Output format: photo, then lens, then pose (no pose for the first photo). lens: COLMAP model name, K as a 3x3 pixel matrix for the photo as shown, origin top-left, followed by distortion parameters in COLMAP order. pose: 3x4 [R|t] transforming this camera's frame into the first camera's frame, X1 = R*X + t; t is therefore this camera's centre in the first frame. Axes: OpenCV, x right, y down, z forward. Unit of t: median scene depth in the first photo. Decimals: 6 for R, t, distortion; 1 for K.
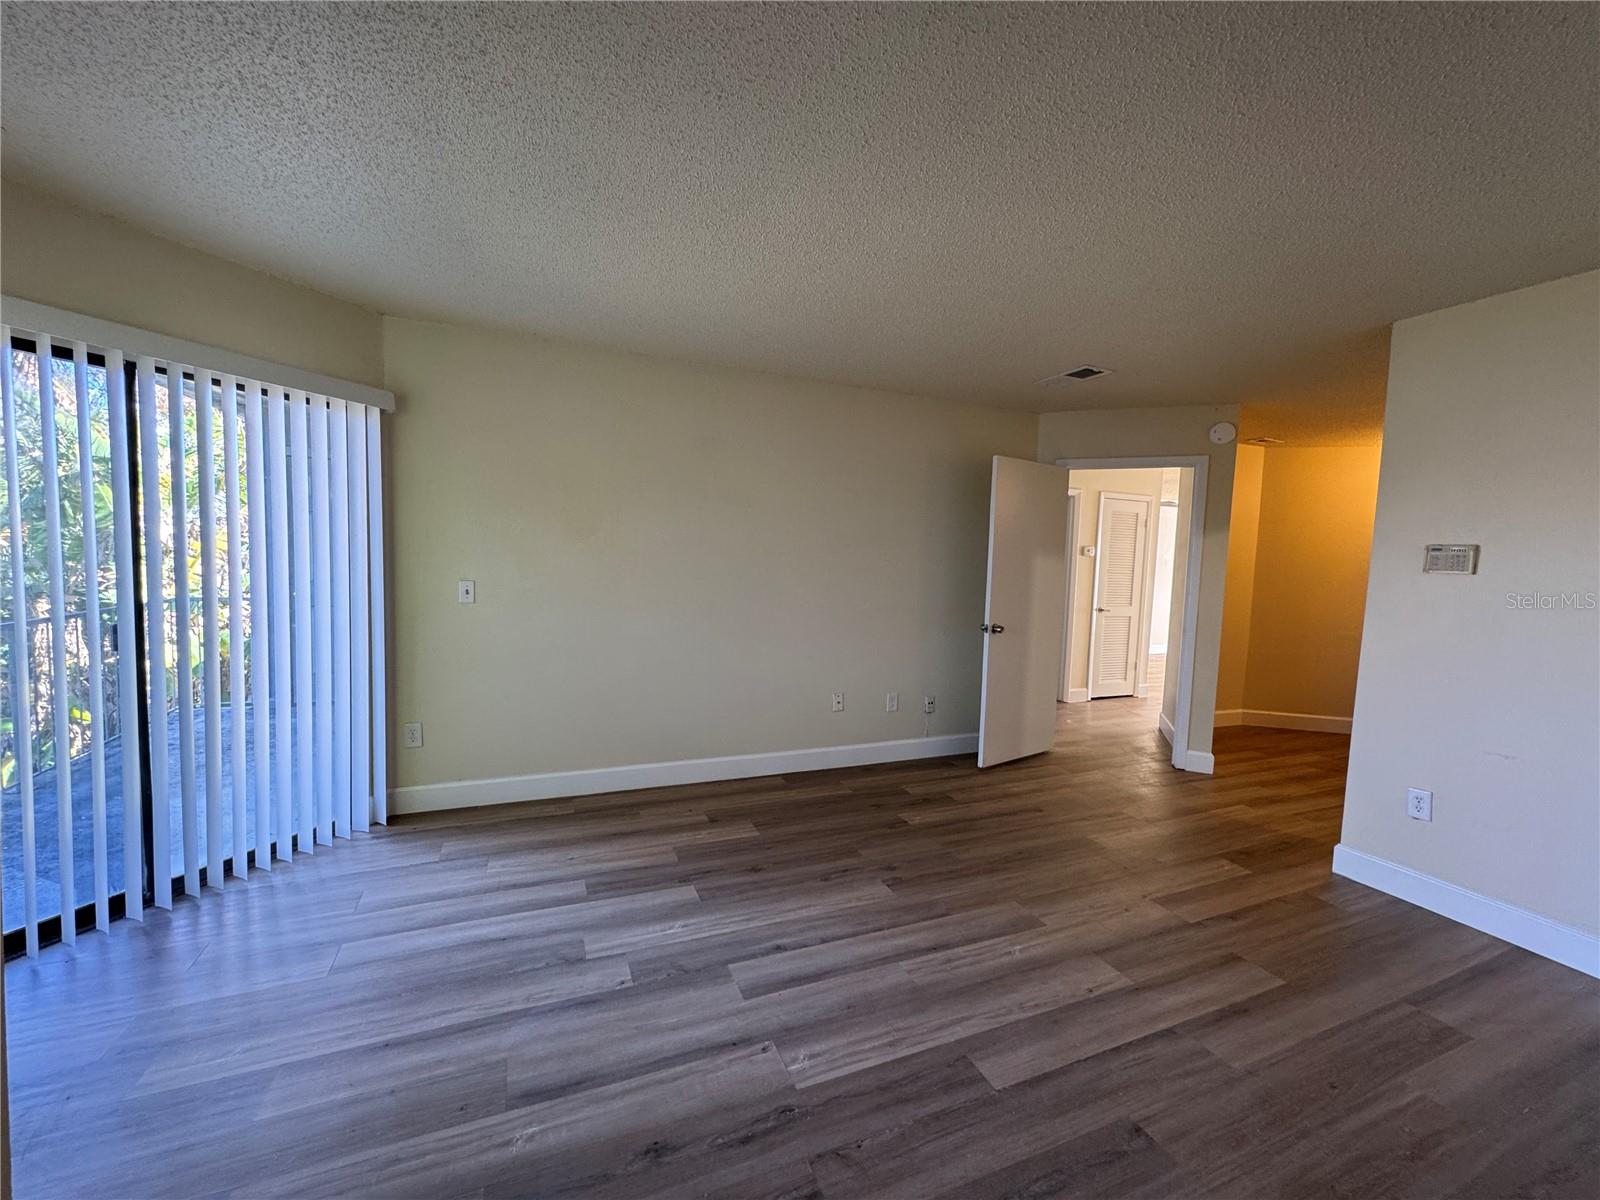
lens RADIAL K [[641.8, 0, 798.4], [0, 641.8, 599.3], [0, 0, 1]] dist [-0.000292, 0.000295]
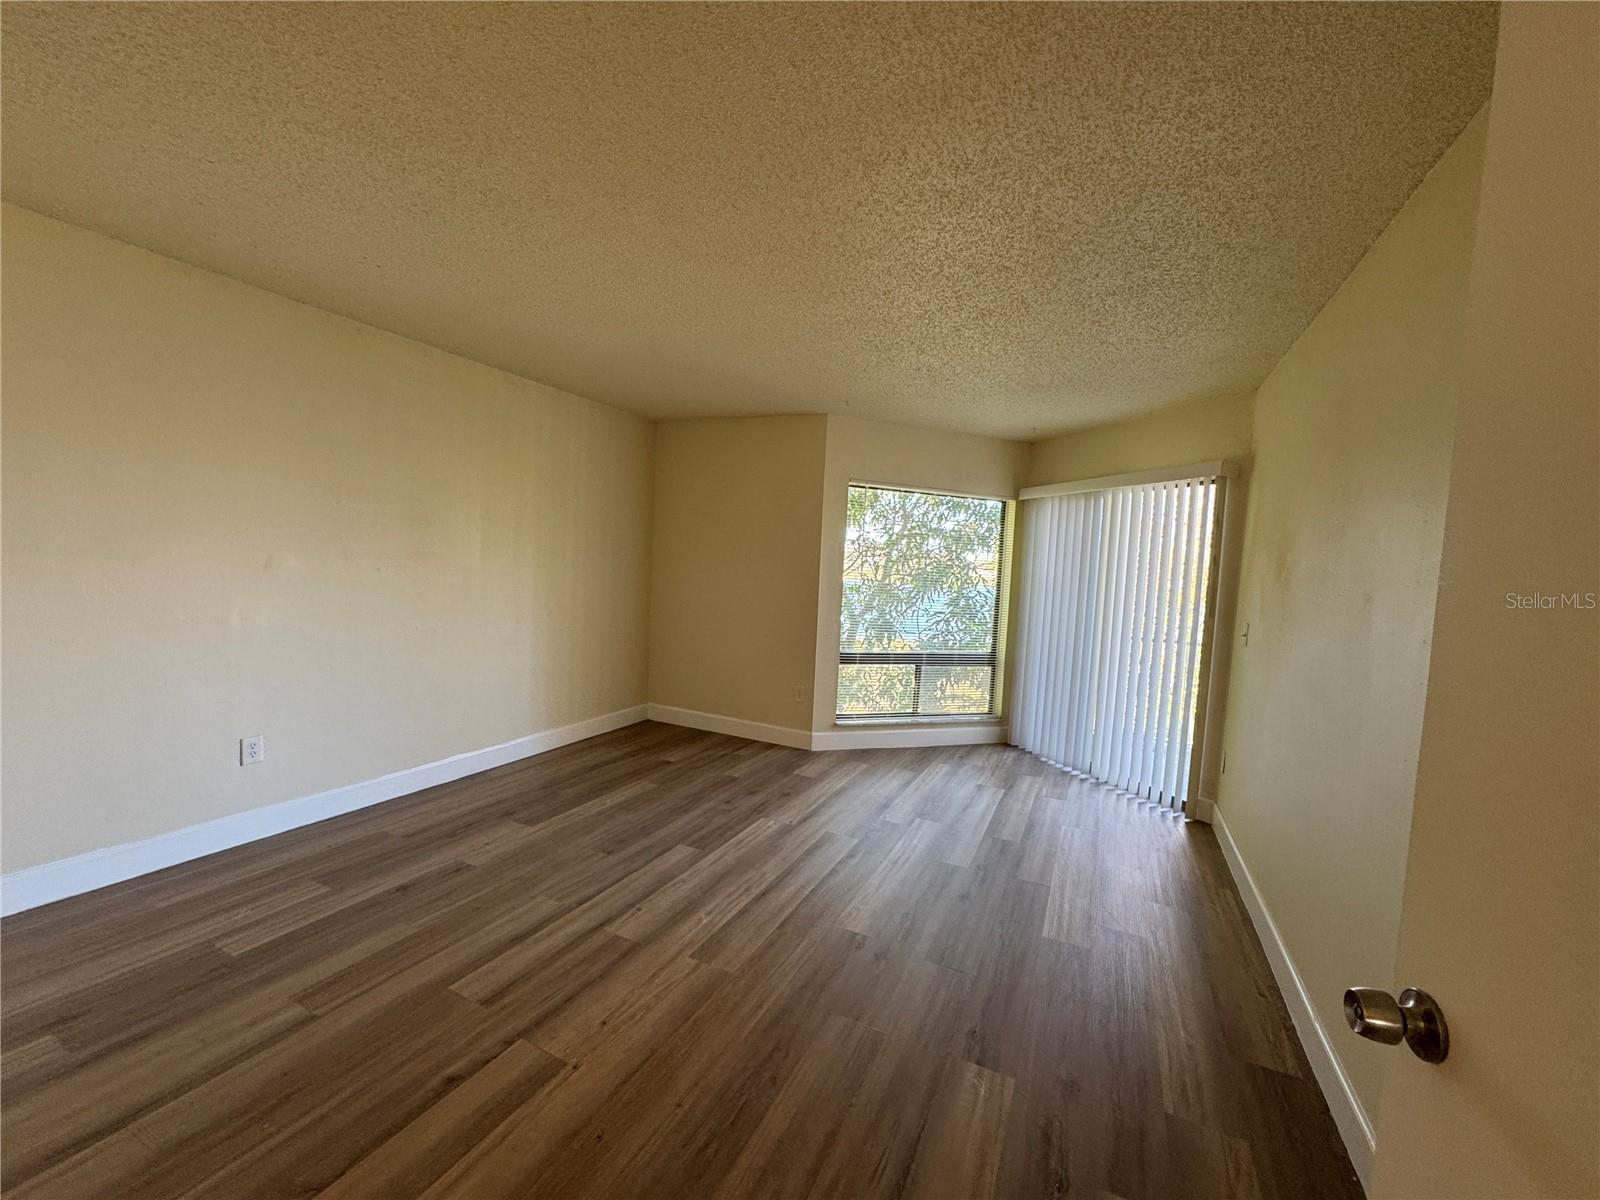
lens RADIAL K [[641.8, 0, 798.4], [0, 641.8, 599.3], [0, 0, 1]] dist [-0.000292, 0.000295]
pose [[-0.745114, -0.031203, -0.666207, 1.025952], [-0.123185, 0.988157, 0.091492, -0.109987], [0.655463, 0.150239, -0.740133, 1.950135]]
